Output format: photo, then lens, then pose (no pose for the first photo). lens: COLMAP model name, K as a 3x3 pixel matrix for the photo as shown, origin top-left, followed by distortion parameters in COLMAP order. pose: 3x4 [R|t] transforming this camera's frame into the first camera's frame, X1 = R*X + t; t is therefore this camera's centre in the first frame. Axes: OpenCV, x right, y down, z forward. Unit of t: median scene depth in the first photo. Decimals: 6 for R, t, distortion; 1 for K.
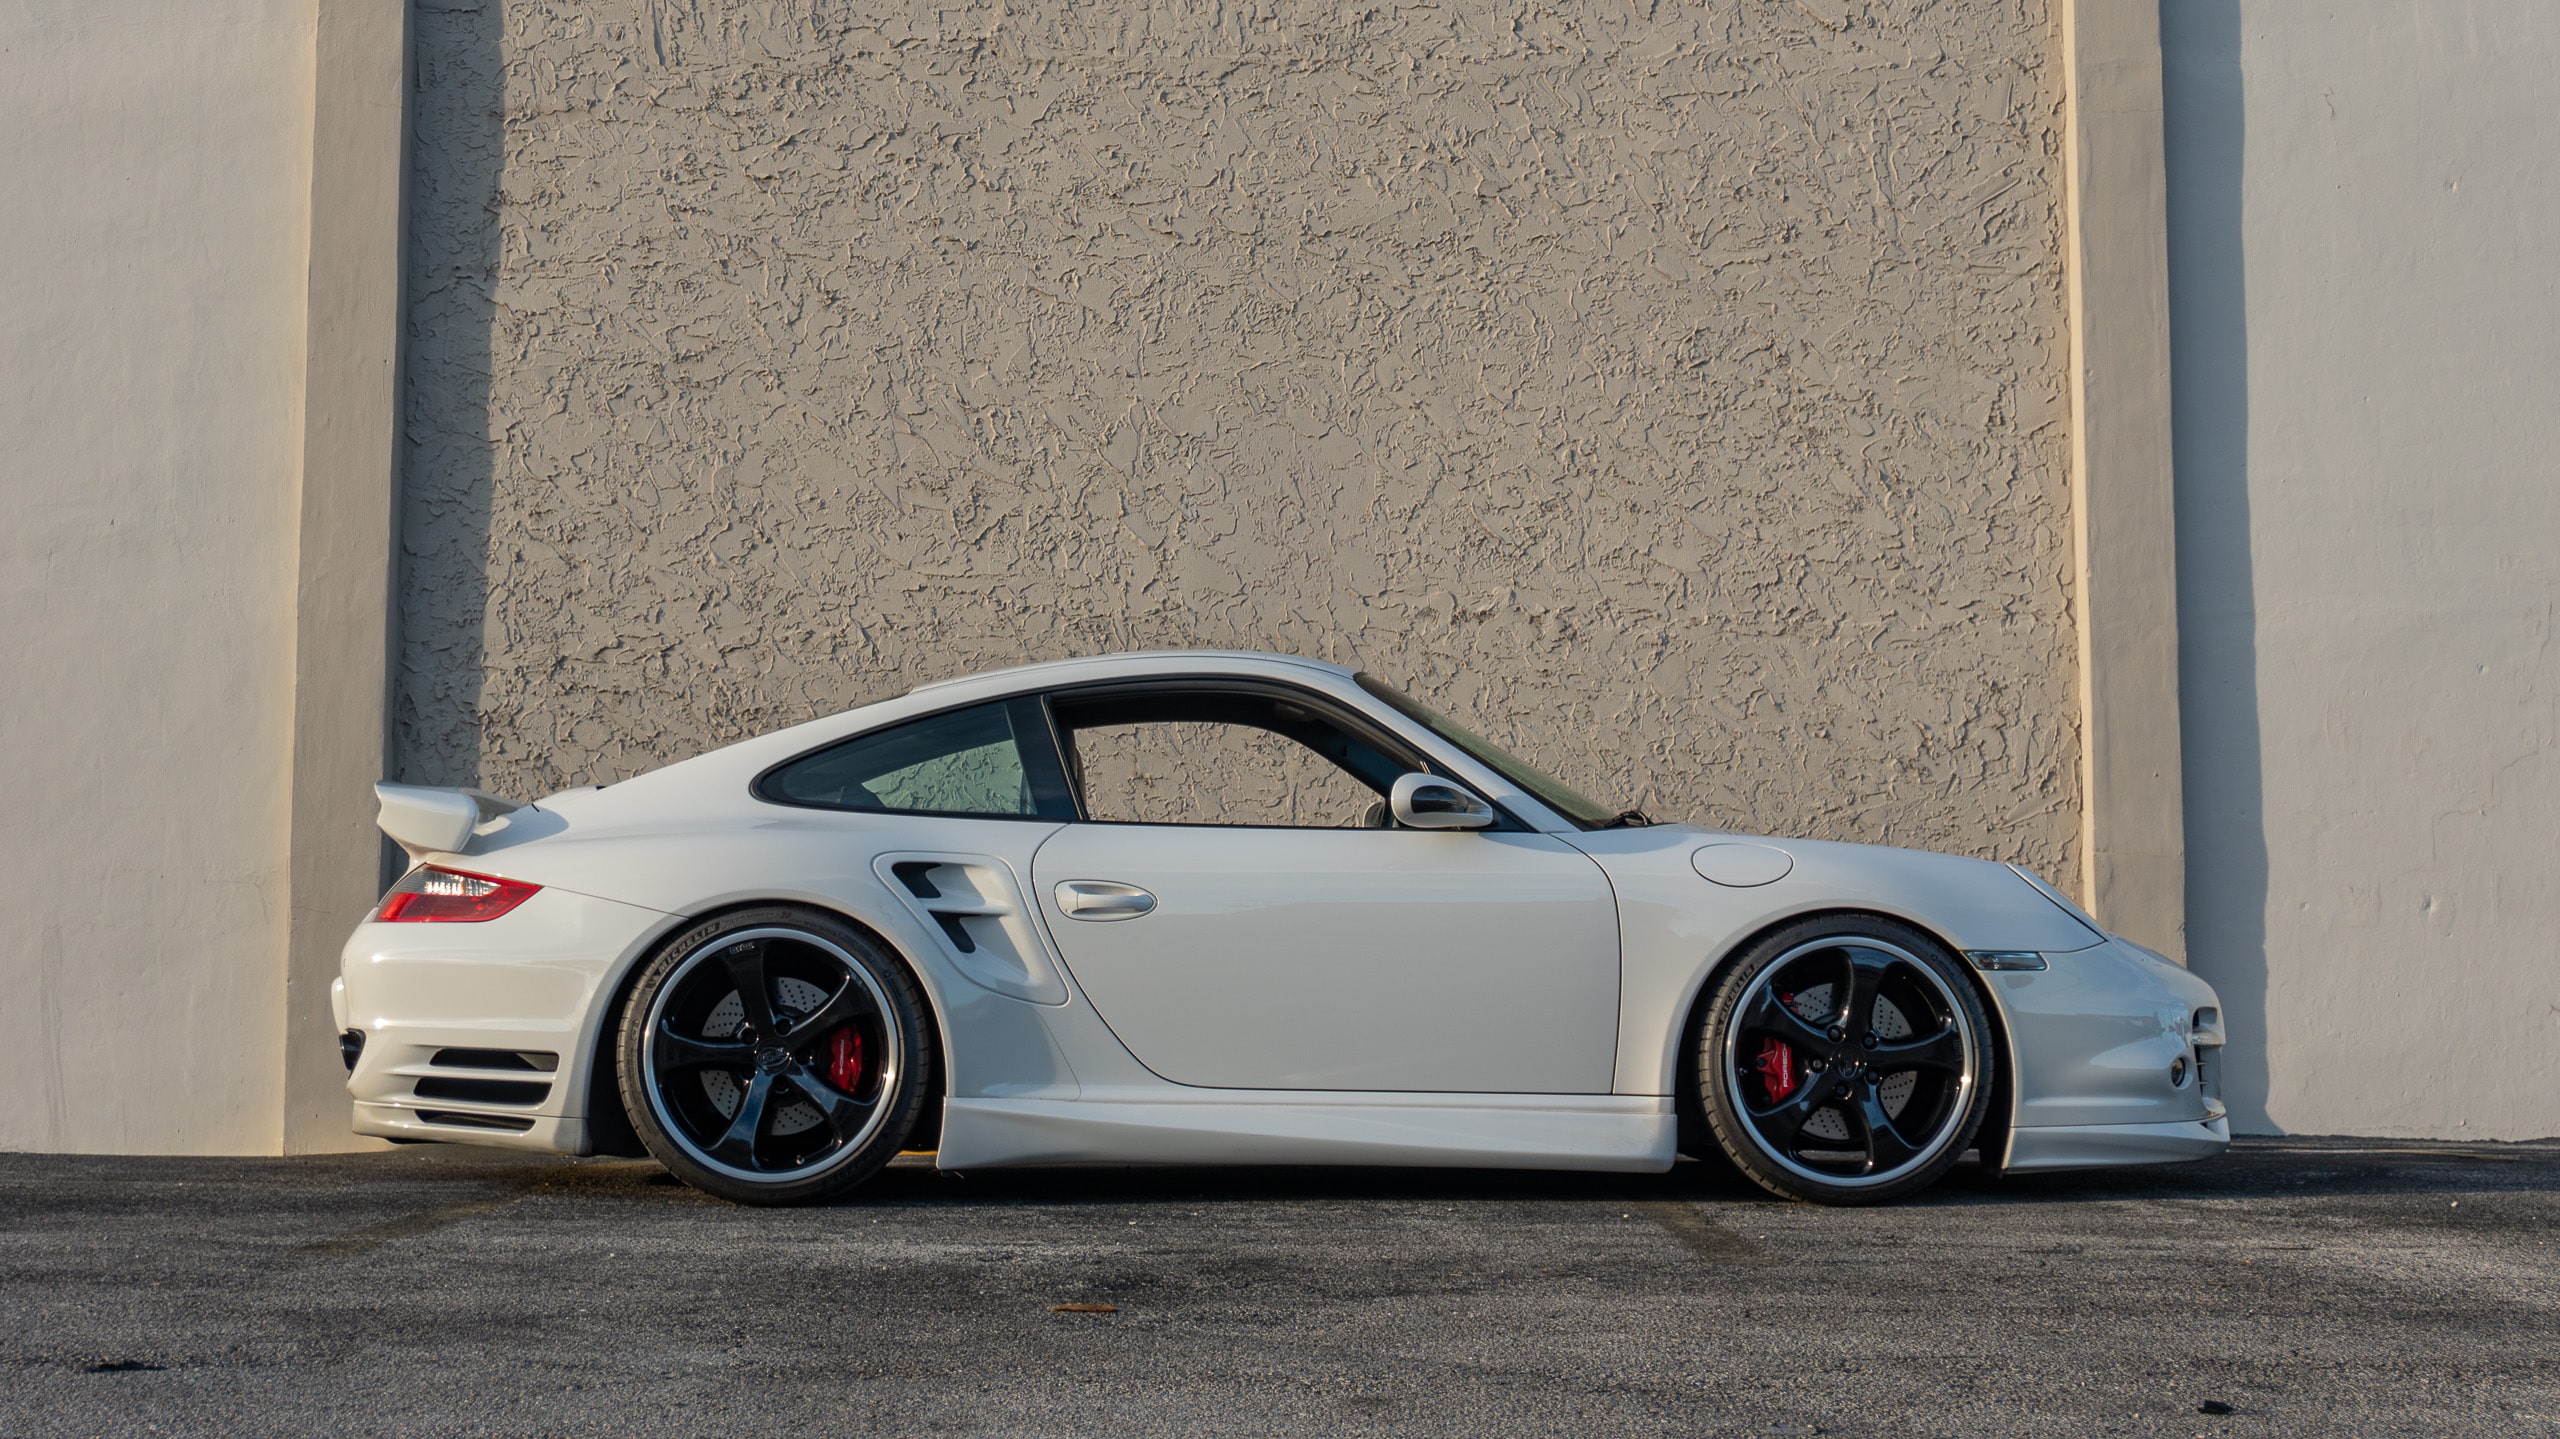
lens RADIAL K [[3875.9, 0, 1276.1], [0, 3875.9, 768.4], [0, 0, 1]] dist [0.004893, 0.042046]
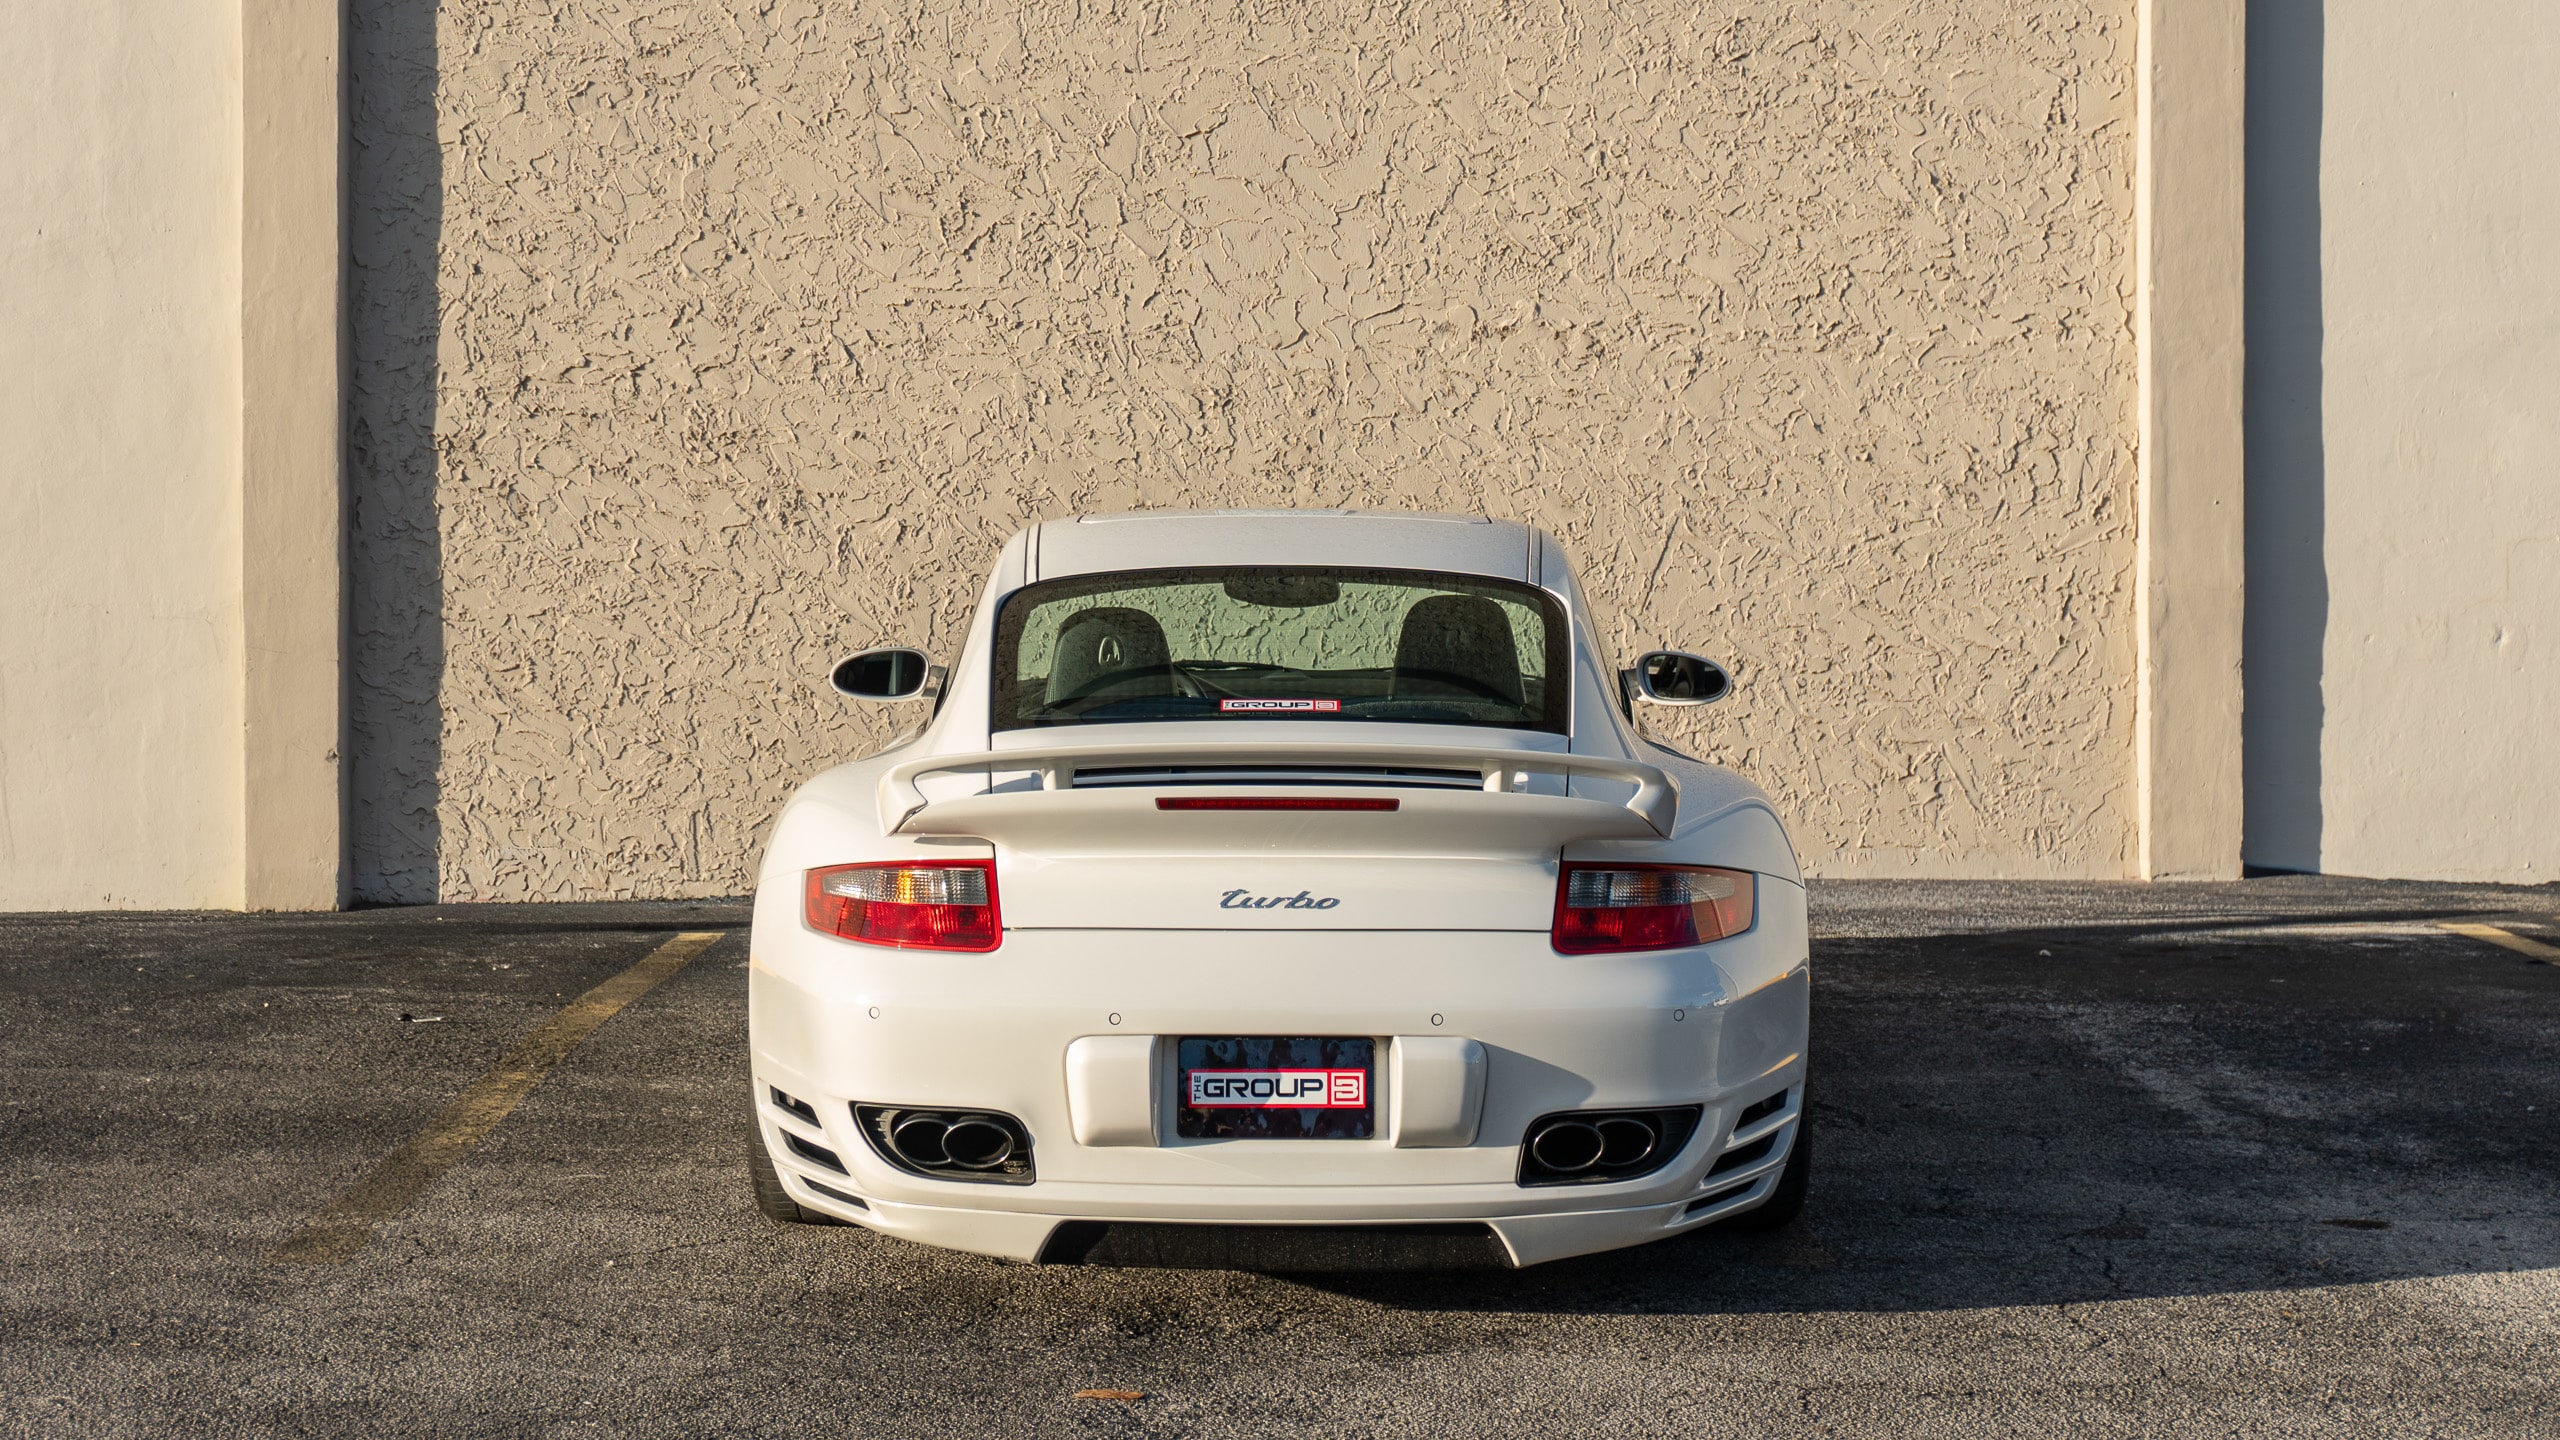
lens RADIAL K [[4052.3, 0, 1280.1], [0, 4052.3, 701.4], [0, 0, 1]] dist [0.020550, 0.008287]
pose [[0.999988, -0.000815, 0.004729, -0.006003], [0.000220, 0.992221, 0.124491, -0.072775], [-0.004794, -0.124488, 0.992210, 0.013794]]
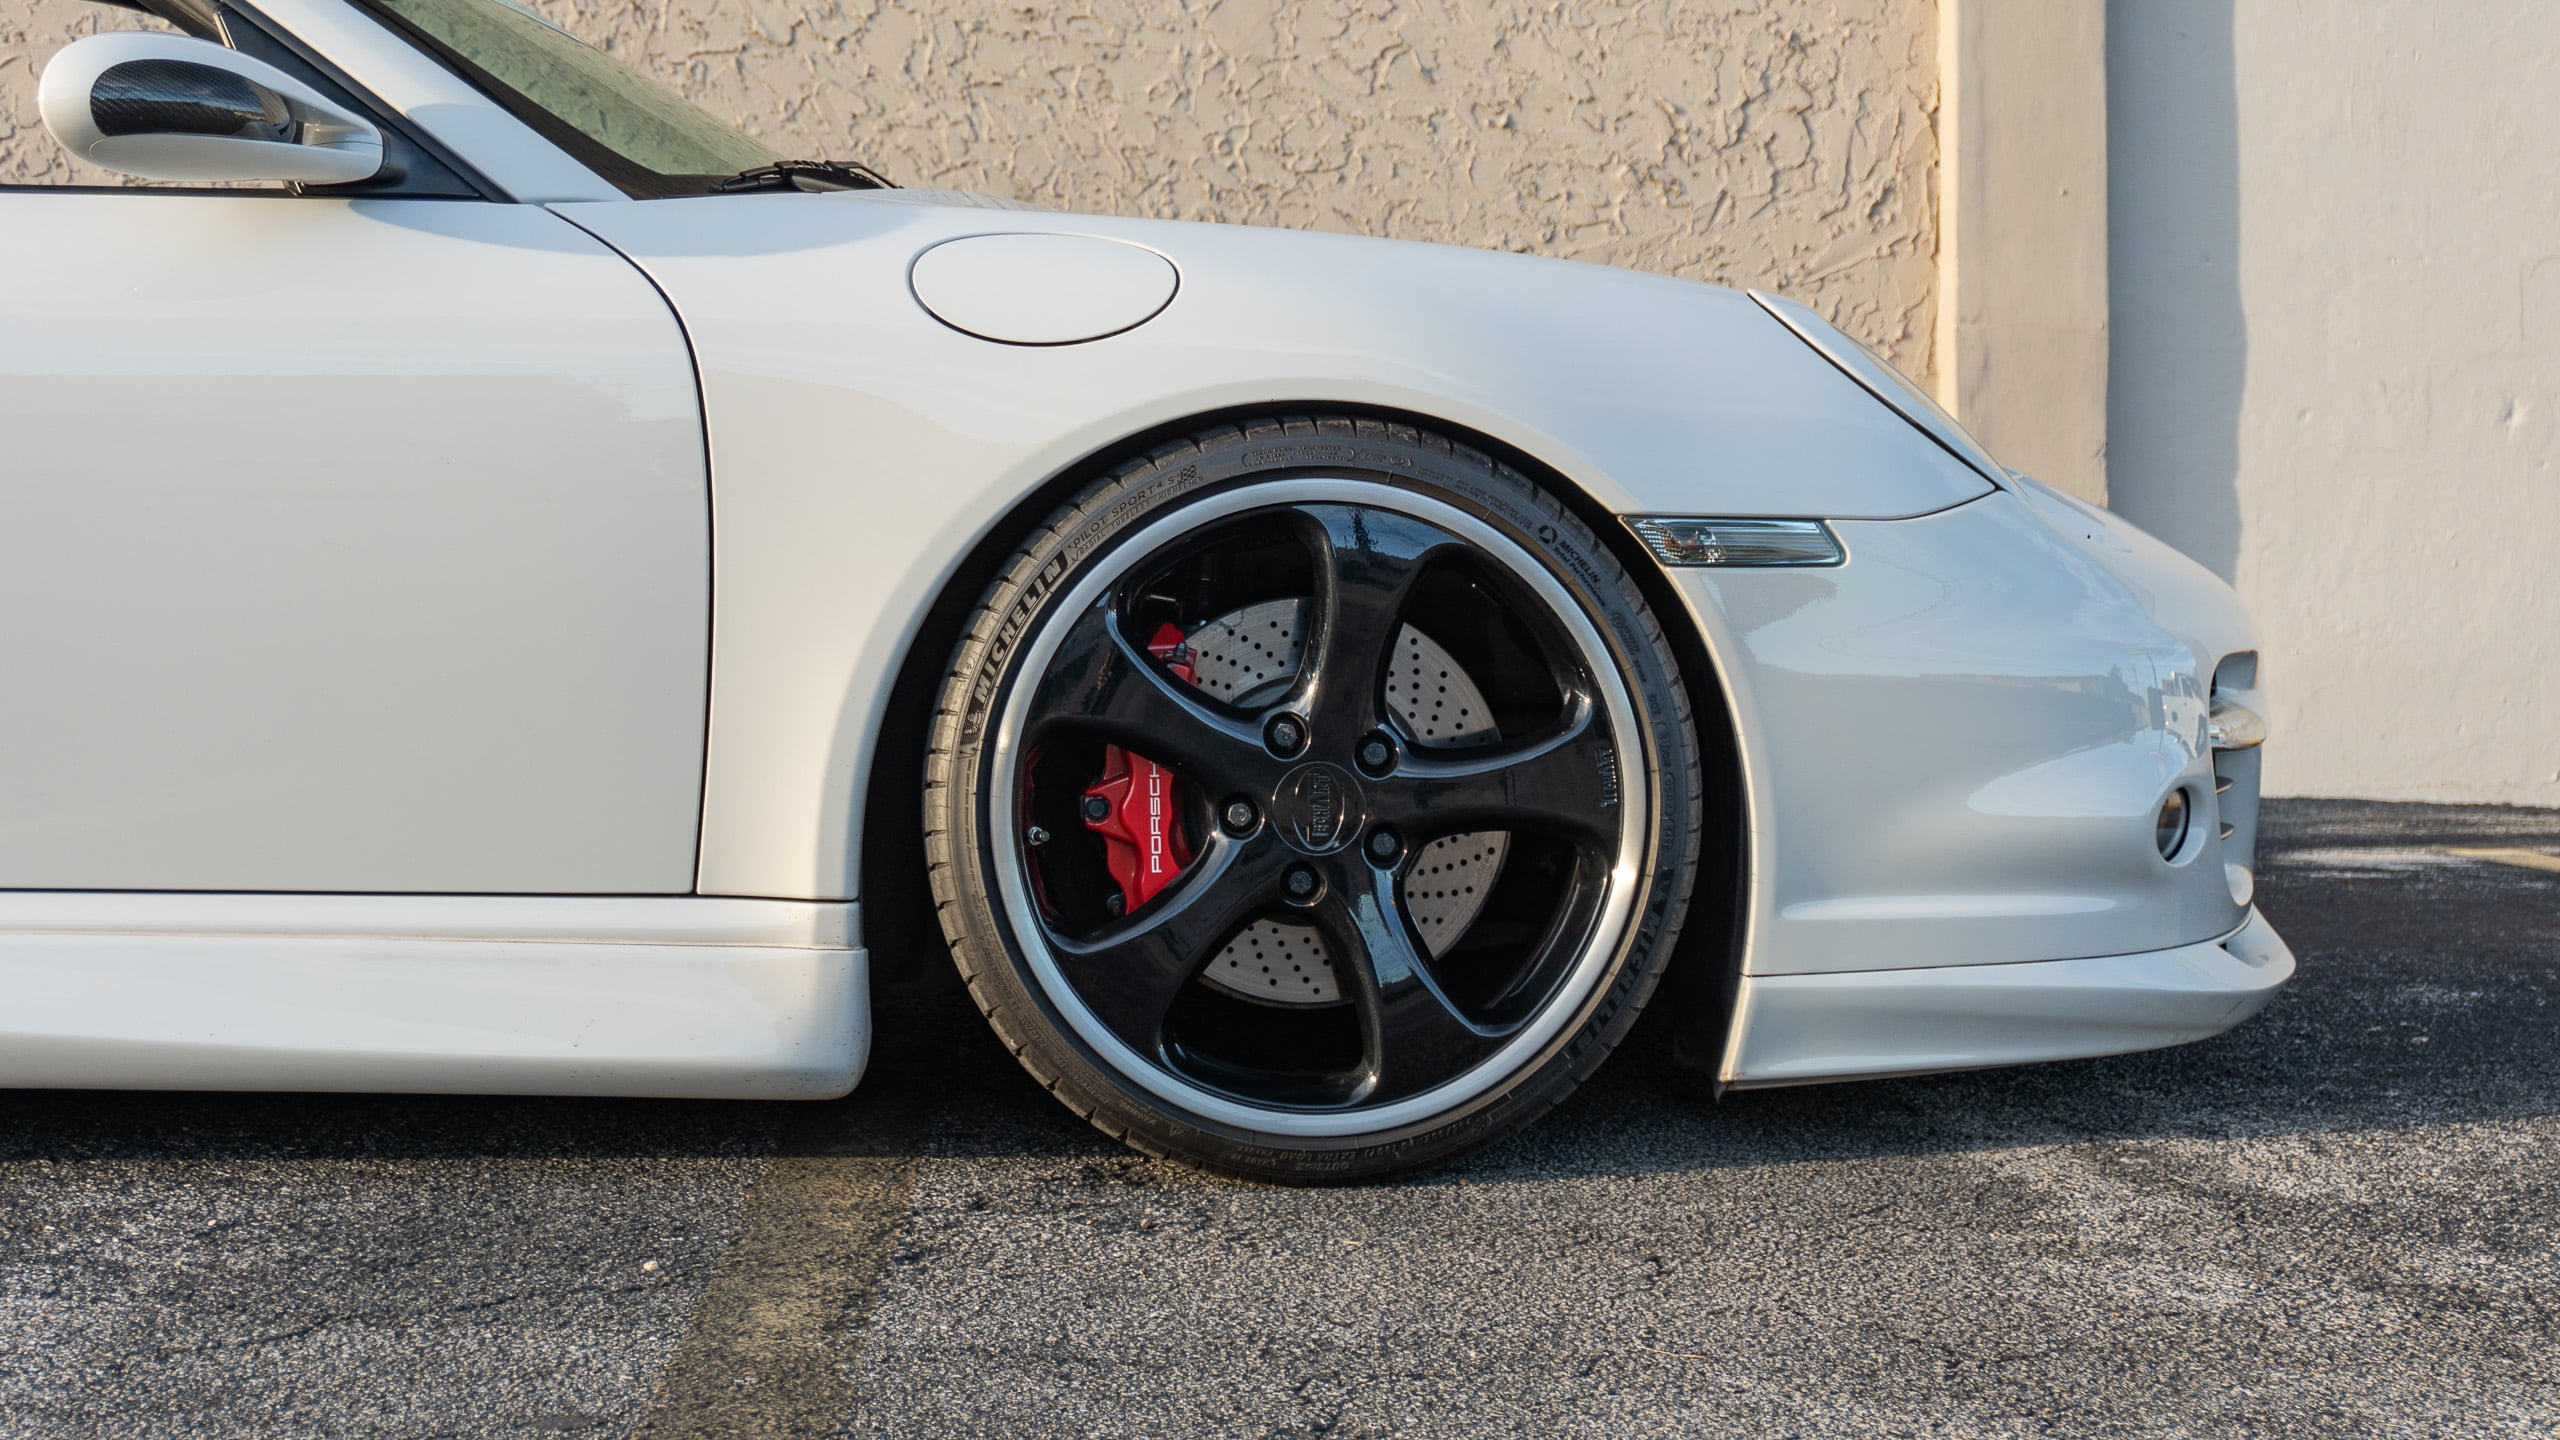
lens RADIAL K [[3866.8, 0, 1270.7], [0, 3866.8, 719.2], [0, 0, 1]] dist [0.005724, -0.002655]
pose [[0.999341, -0.002549, 0.036218, 0.084441], [-0.001461, 0.993901, 0.110265, 0.016539], [-0.036278, -0.110245, 0.993242, 0.408979]]
